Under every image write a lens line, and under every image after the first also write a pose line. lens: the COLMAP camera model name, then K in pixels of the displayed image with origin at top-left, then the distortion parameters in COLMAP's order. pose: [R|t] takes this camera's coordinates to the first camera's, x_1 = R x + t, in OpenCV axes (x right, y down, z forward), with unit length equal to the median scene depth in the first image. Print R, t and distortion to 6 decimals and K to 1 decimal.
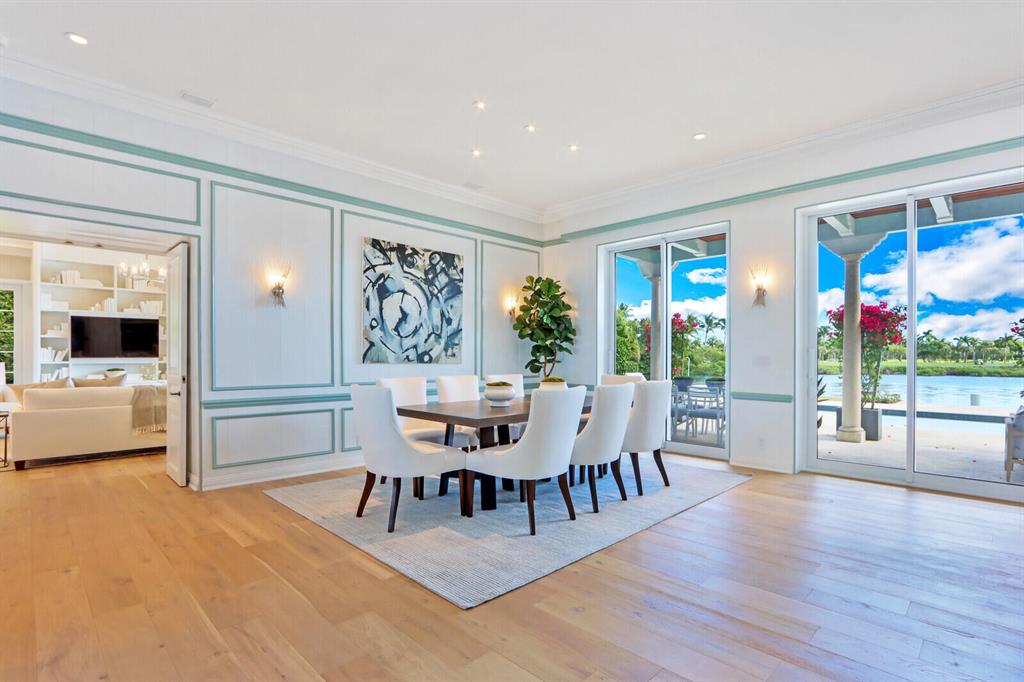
lens RADIAL K [[499.8, 0, 510.4], [0, 499.8, 358.0], [0, 0, 1]] dist [-0.020061, 0.001035]
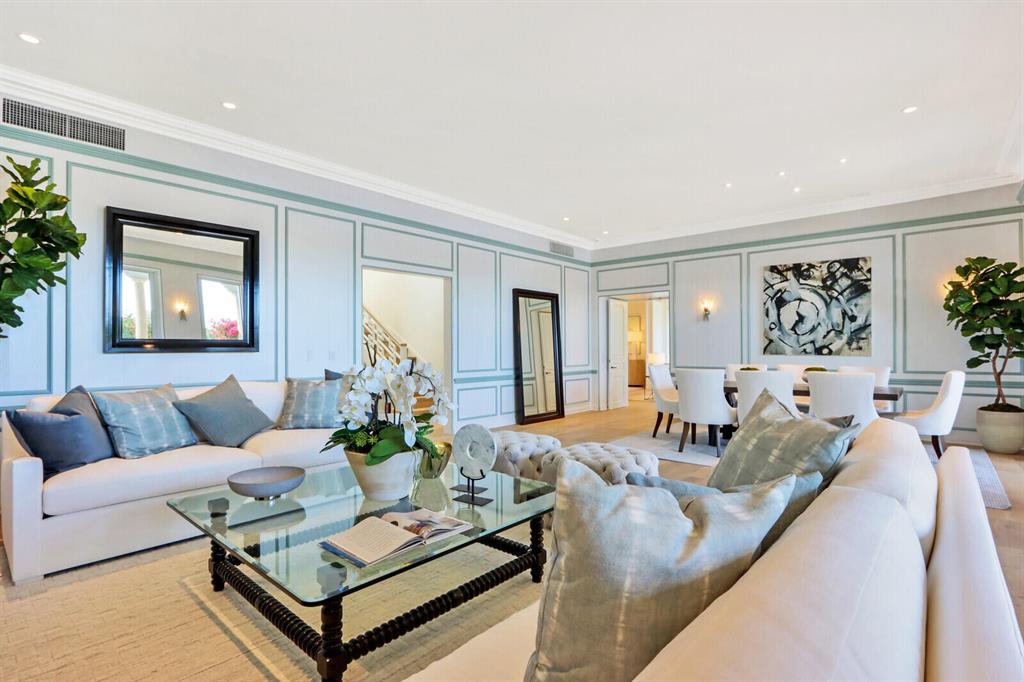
lens RADIAL K [[495.0, 0, 511.0], [0, 495.0, 353.3], [0, 0, 1]] dist [-0.017307, 0.000575]
pose [[0.072353, 0.004688, -0.997368, 0.982797], [-0.000667, 0.999989, 0.004652, 0.000642], [0.997379, 0.000329, 0.072356, 0.158857]]
